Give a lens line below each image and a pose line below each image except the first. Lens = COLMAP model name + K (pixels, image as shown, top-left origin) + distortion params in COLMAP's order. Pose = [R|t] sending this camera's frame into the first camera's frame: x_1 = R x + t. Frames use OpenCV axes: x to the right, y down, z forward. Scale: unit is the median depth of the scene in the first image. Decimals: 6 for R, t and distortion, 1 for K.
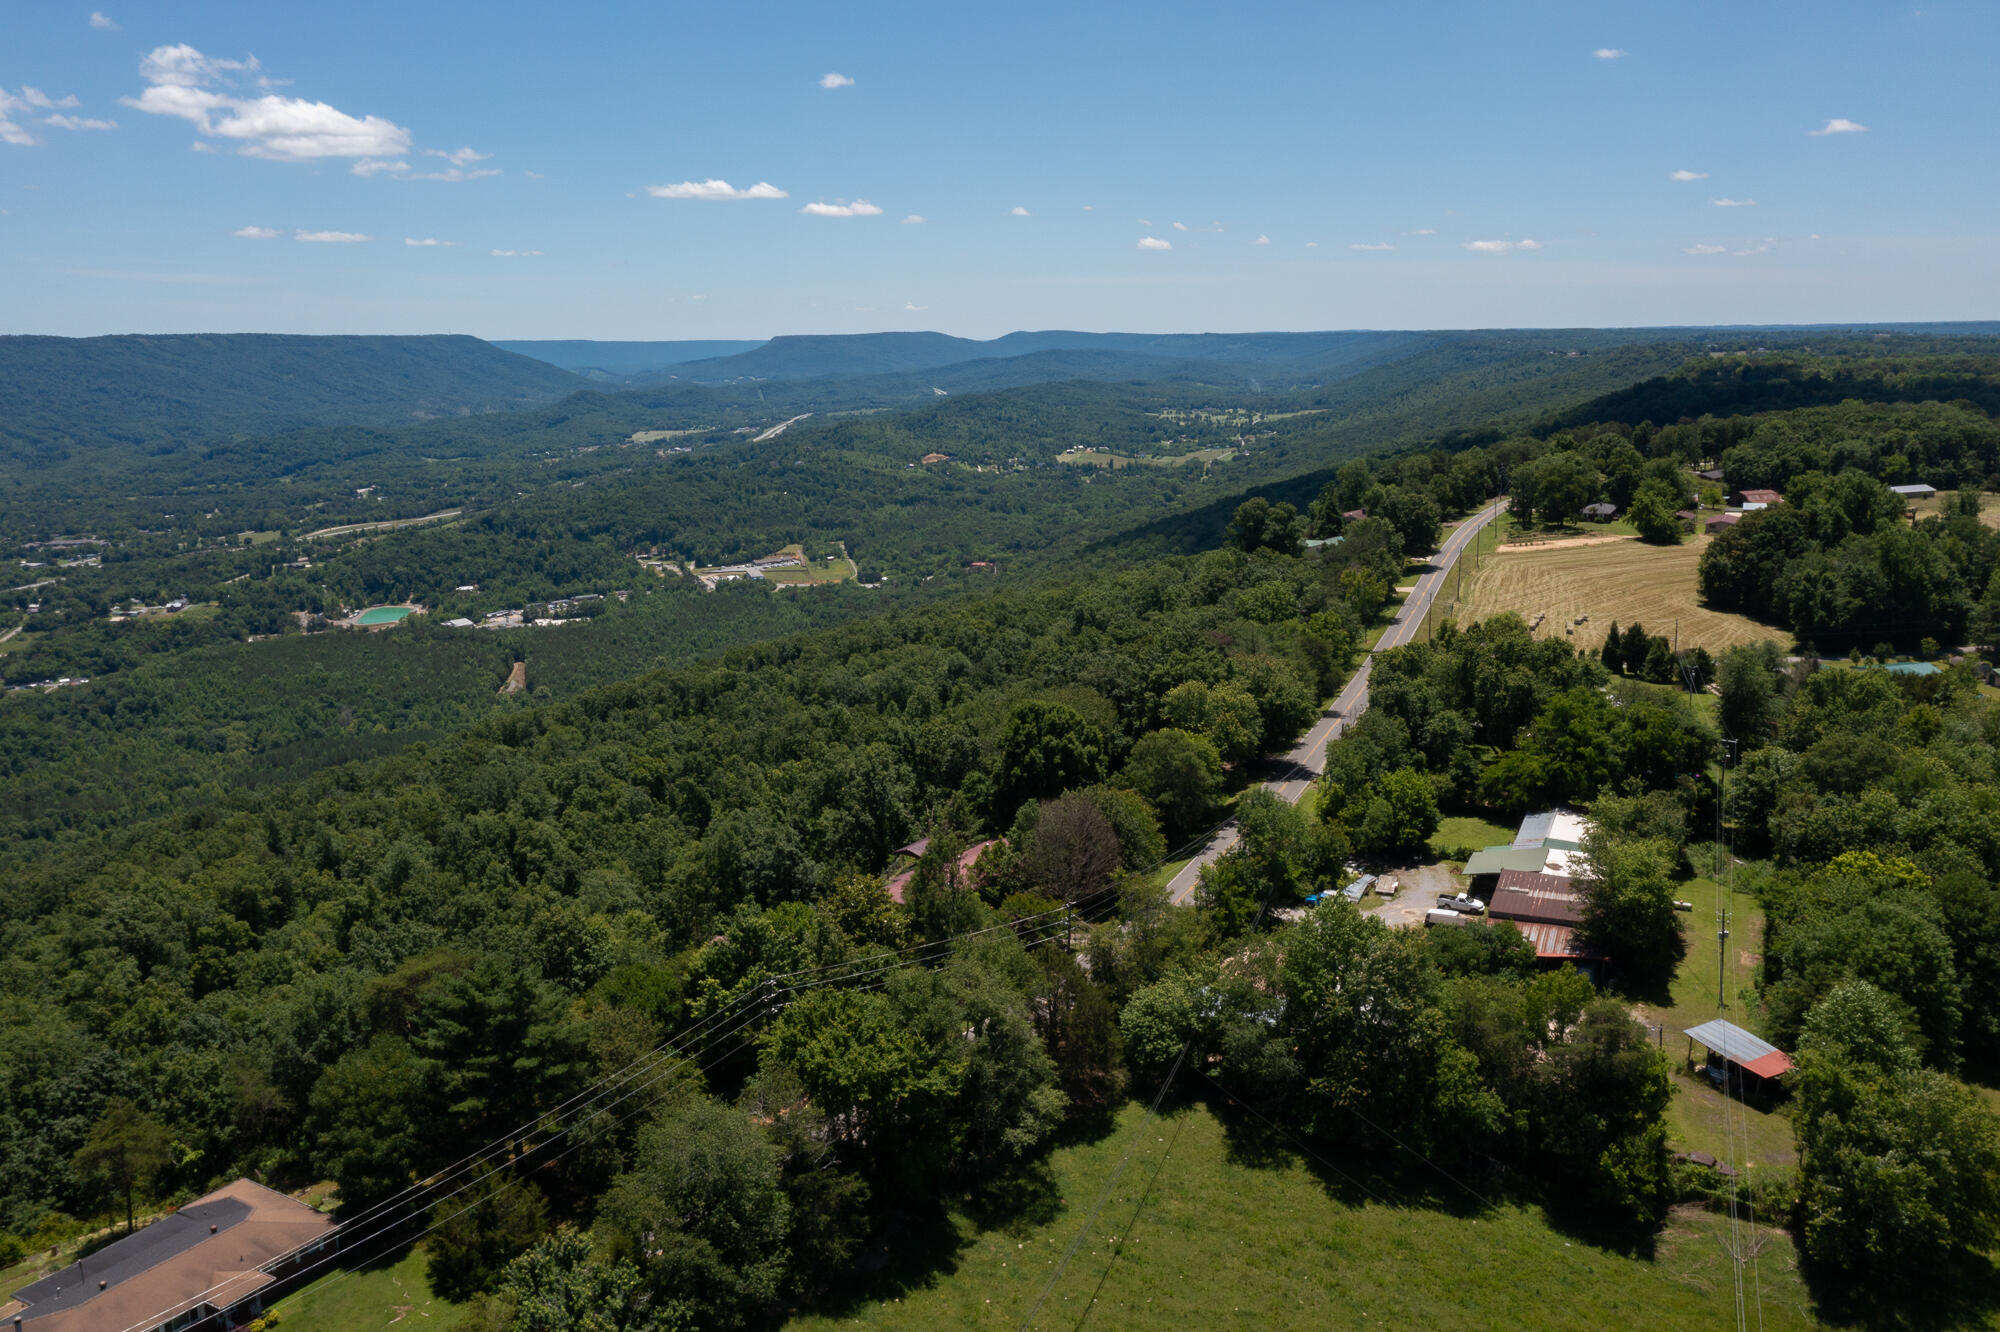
lens RADIAL K [[1584.7, 0, 1020.1], [0, 1584.7, 638.0], [0, 0, 1]] dist [0.002924, 0.003582]
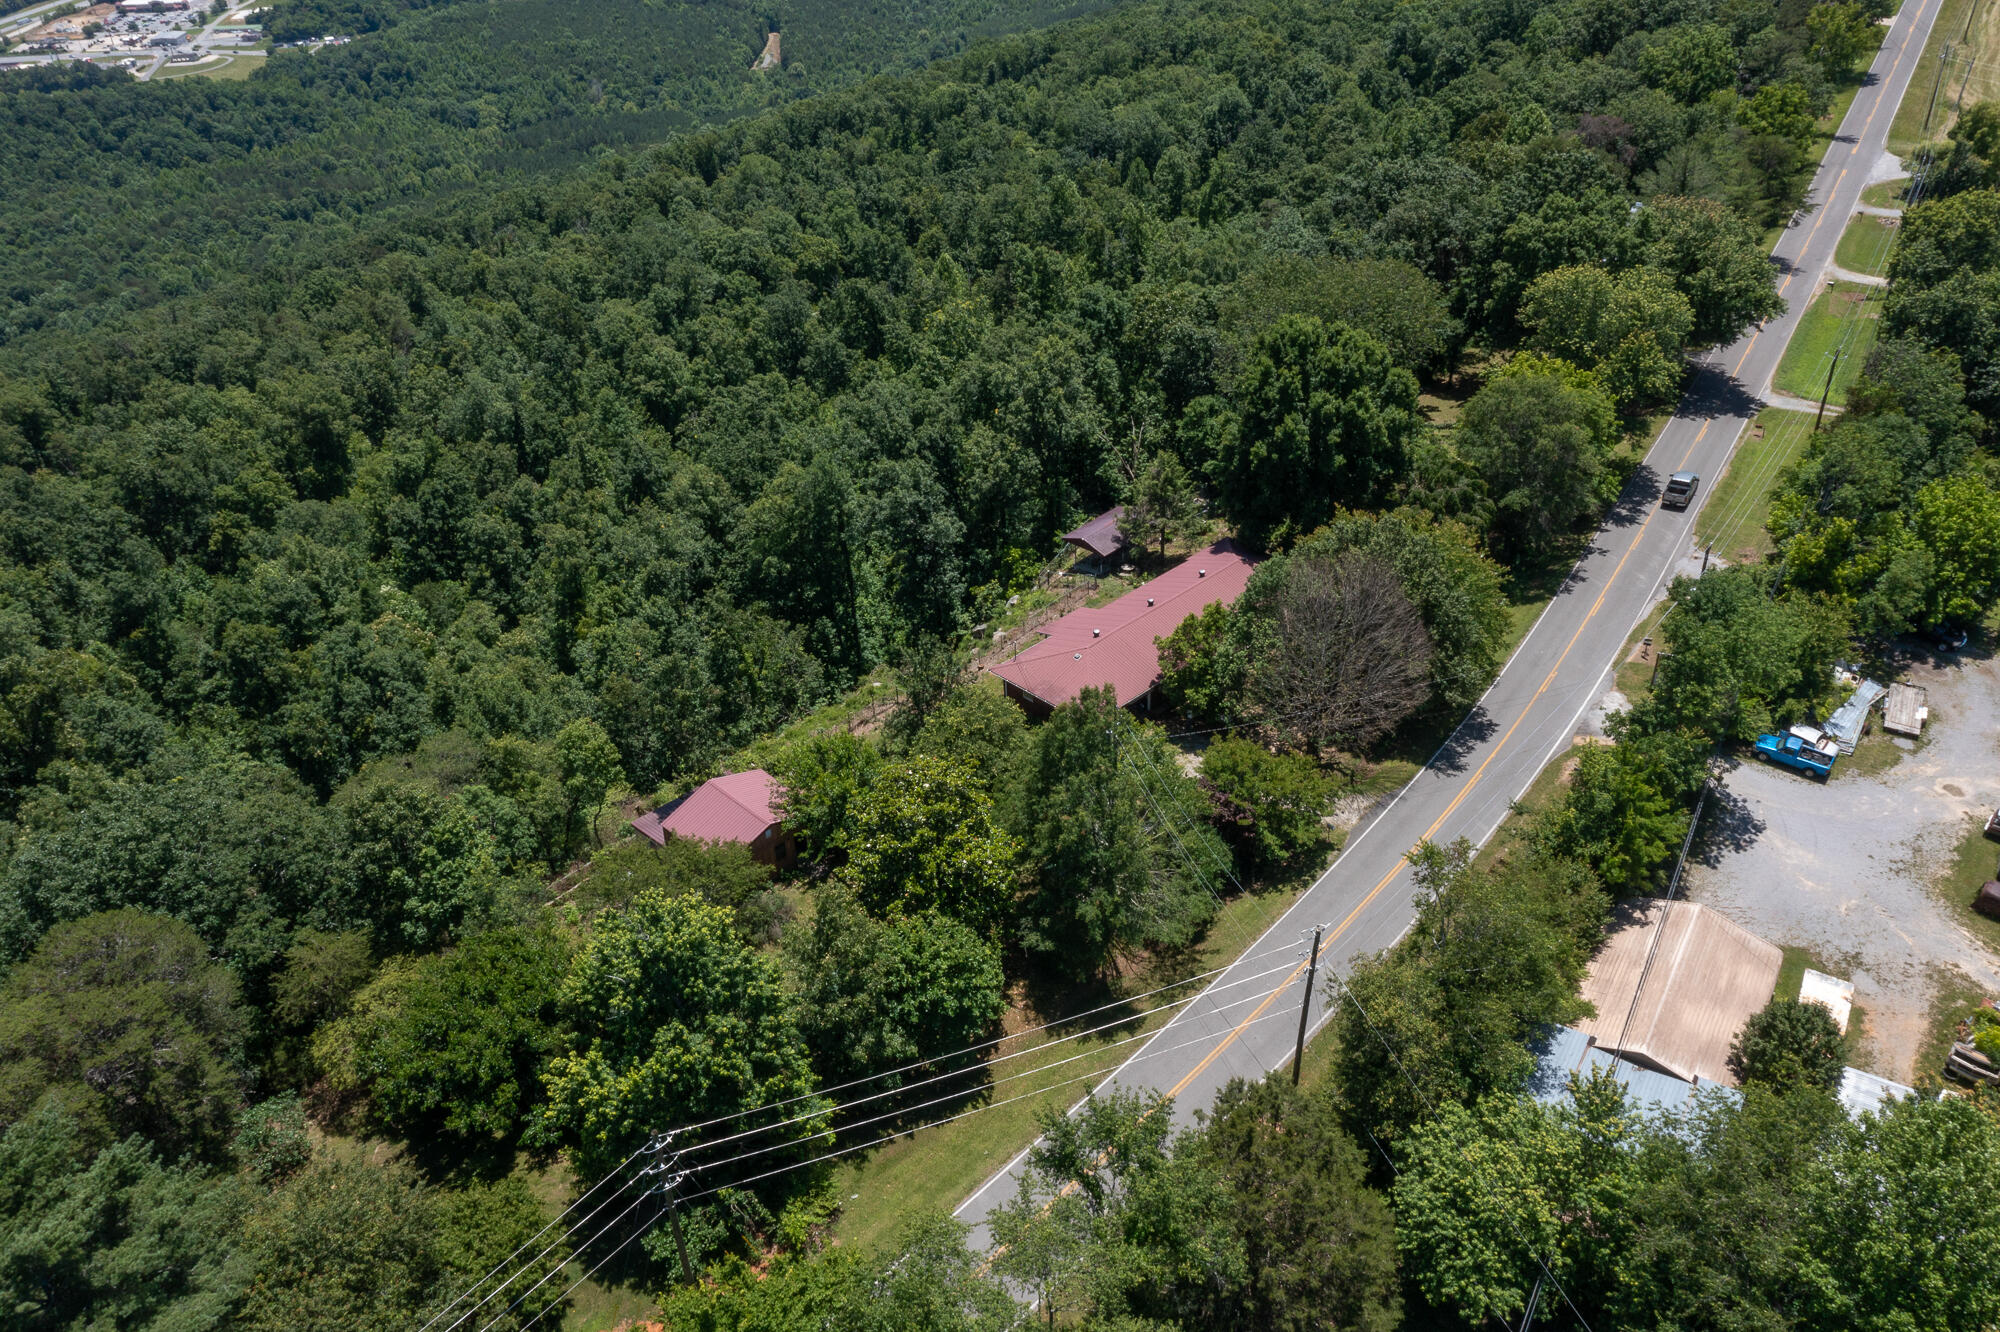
lens RADIAL K [[1584.7, 0, 1020.1], [0, 1584.7, 638.0], [0, 0, 1]] dist [0.002924, 0.003582]
pose [[0.983755, 0.088150, -0.156382, 0.001105], [-0.023307, 0.926480, 0.375623, -0.010261], [0.177996, -0.365876, 0.913484, 0.062094]]
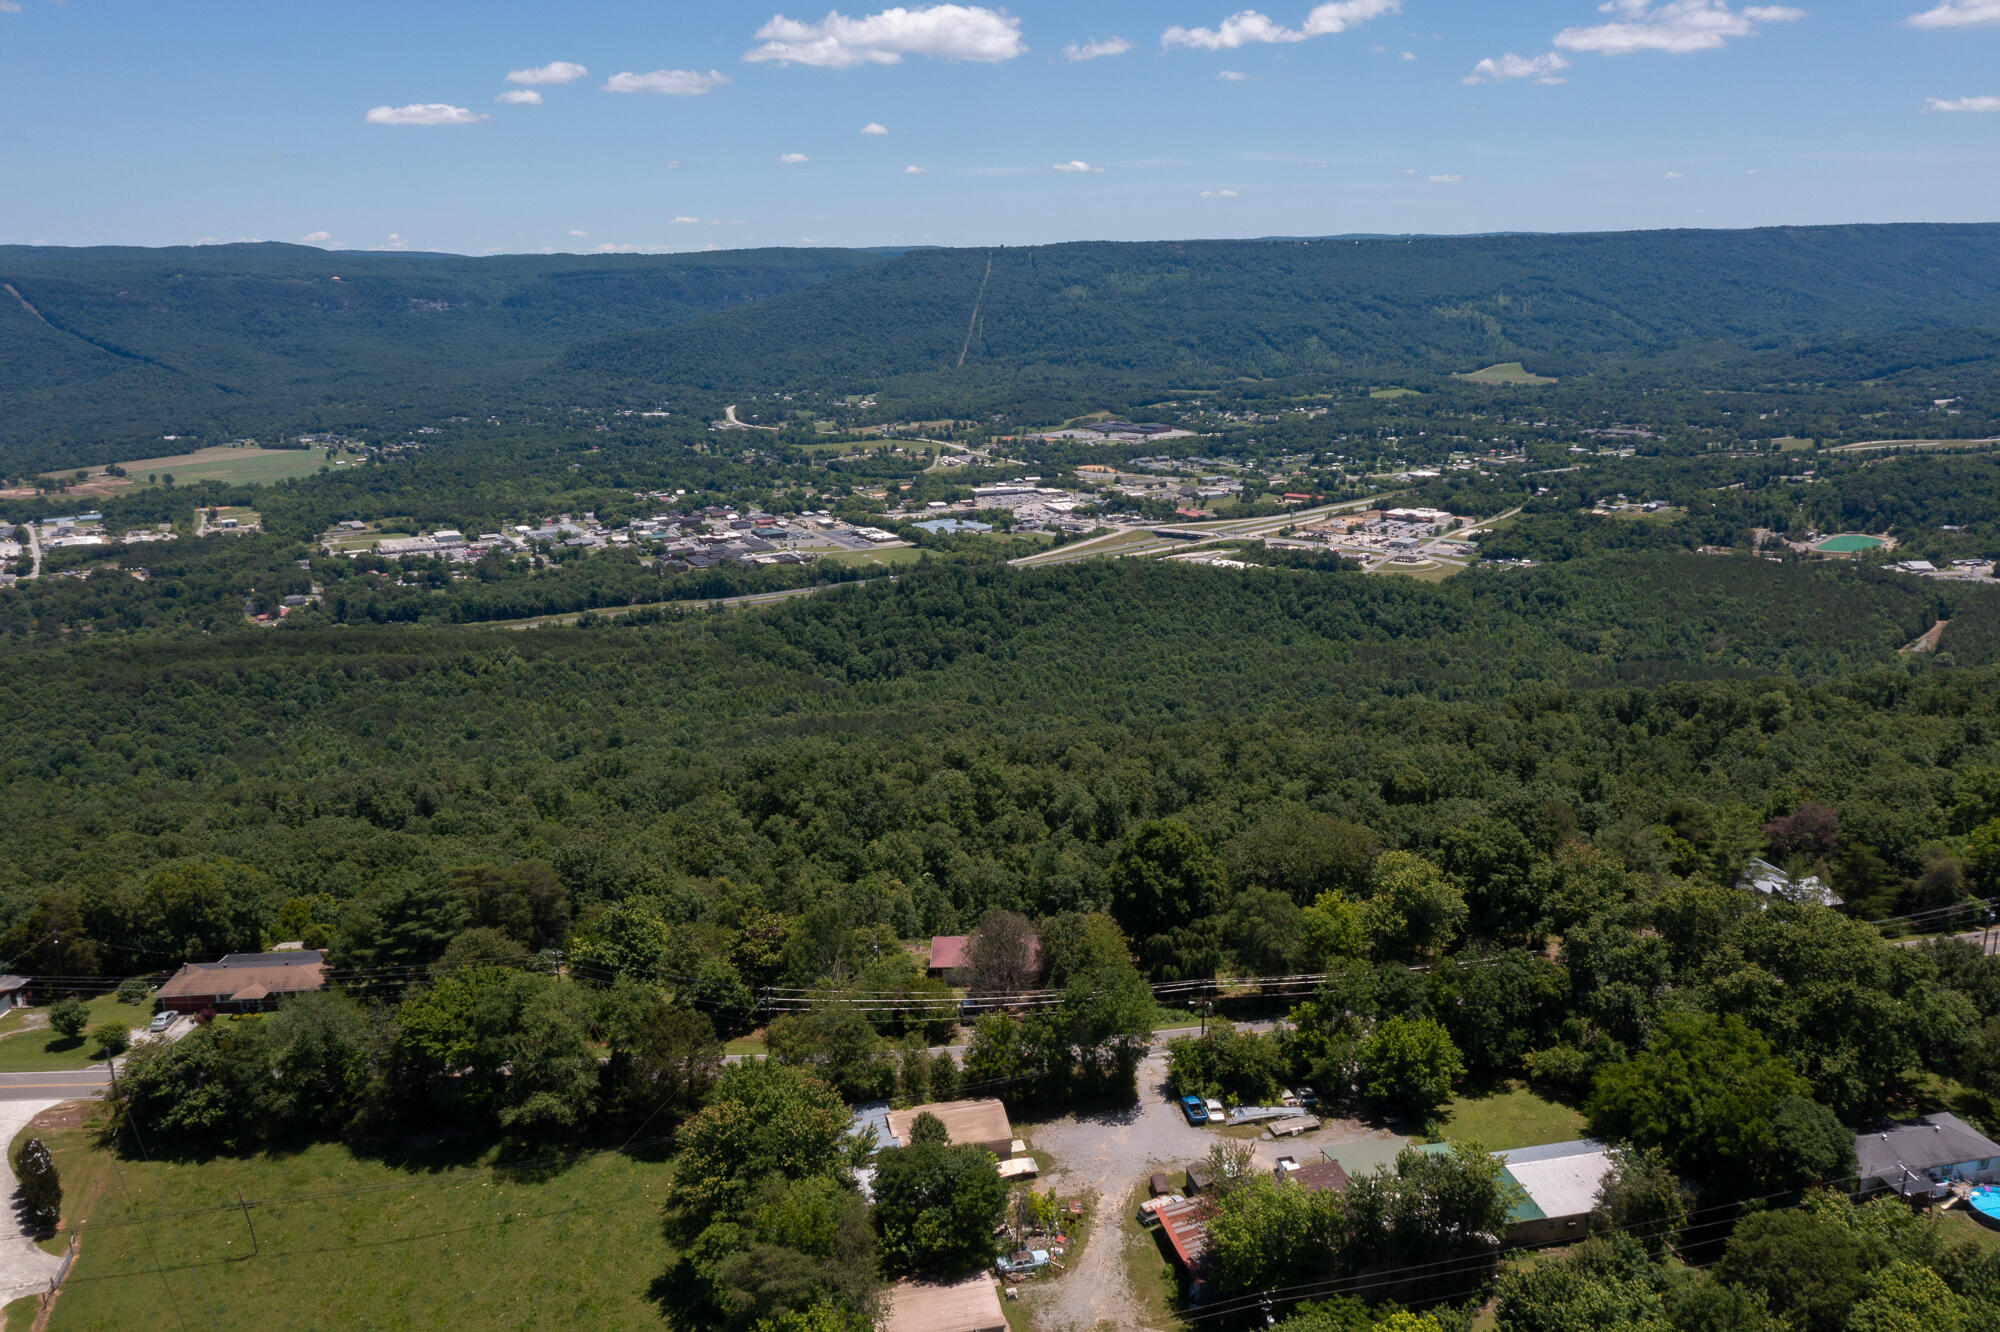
lens RADIAL K [[1584.7, 0, 1020.1], [0, 1584.7, 638.0], [0, 0, 1]] dist [0.002924, 0.003582]
pose [[0.581928, 0.196629, -0.789111, 0.113661], [-0.142673, 0.979965, 0.138972, -0.031528], [0.800627, 0.031713, 0.598323, 0.045254]]
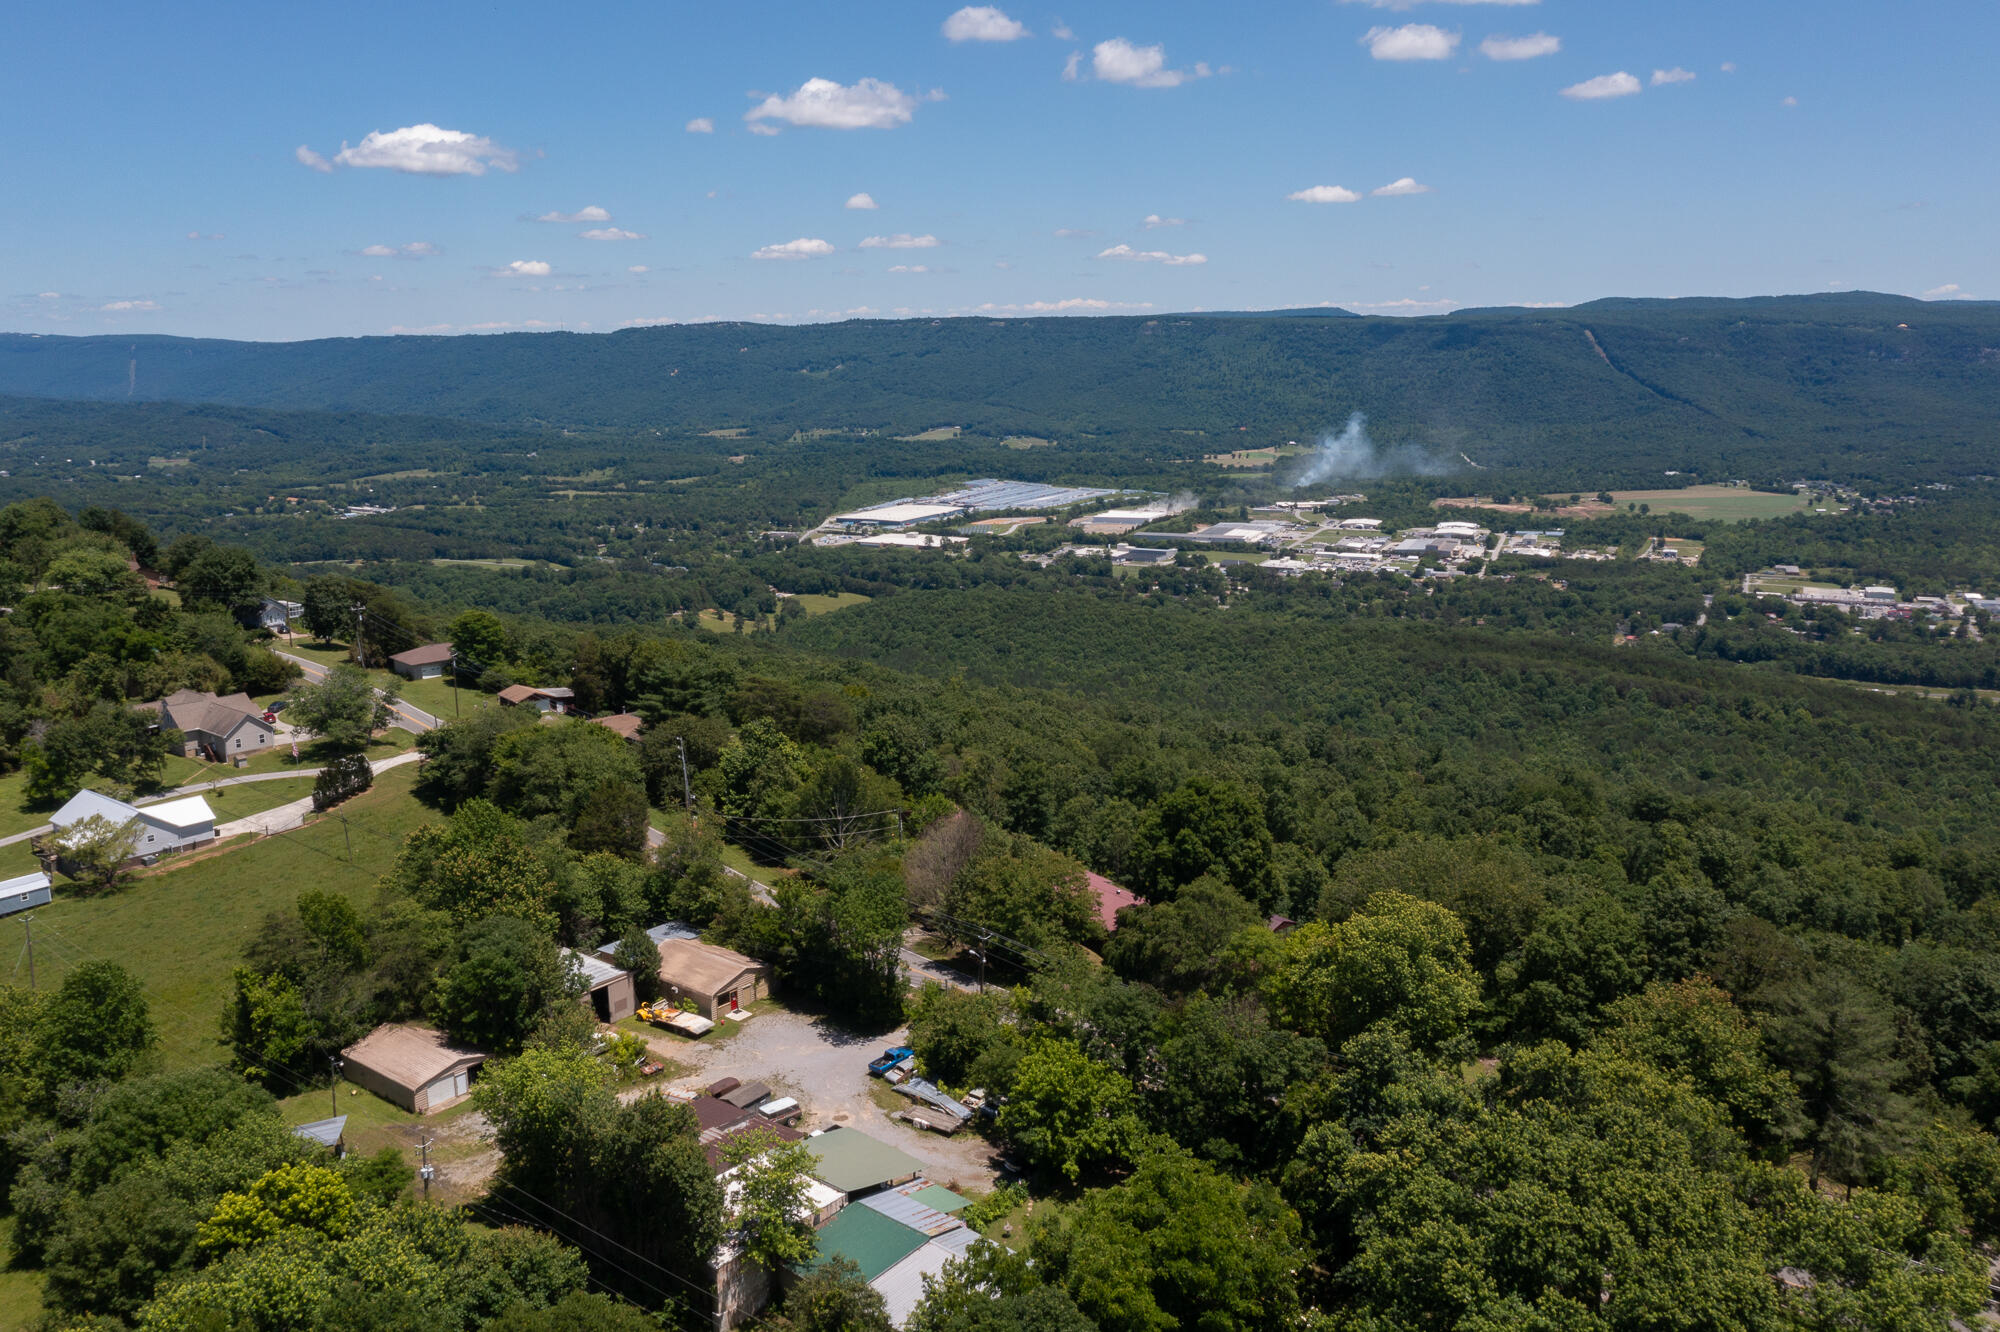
lens RADIAL K [[1576.5, 0, 1000.0], [0, 1576.5, 666.0], [0, 0, 1]] dist [-0.001726, -0.000046]
pose [[-0.307883, 0.214260, -0.926985, 0.118334], [-0.153972, 0.950249, 0.270776, -0.033323], [0.938883, 0.226097, -0.259575, 0.165319]]
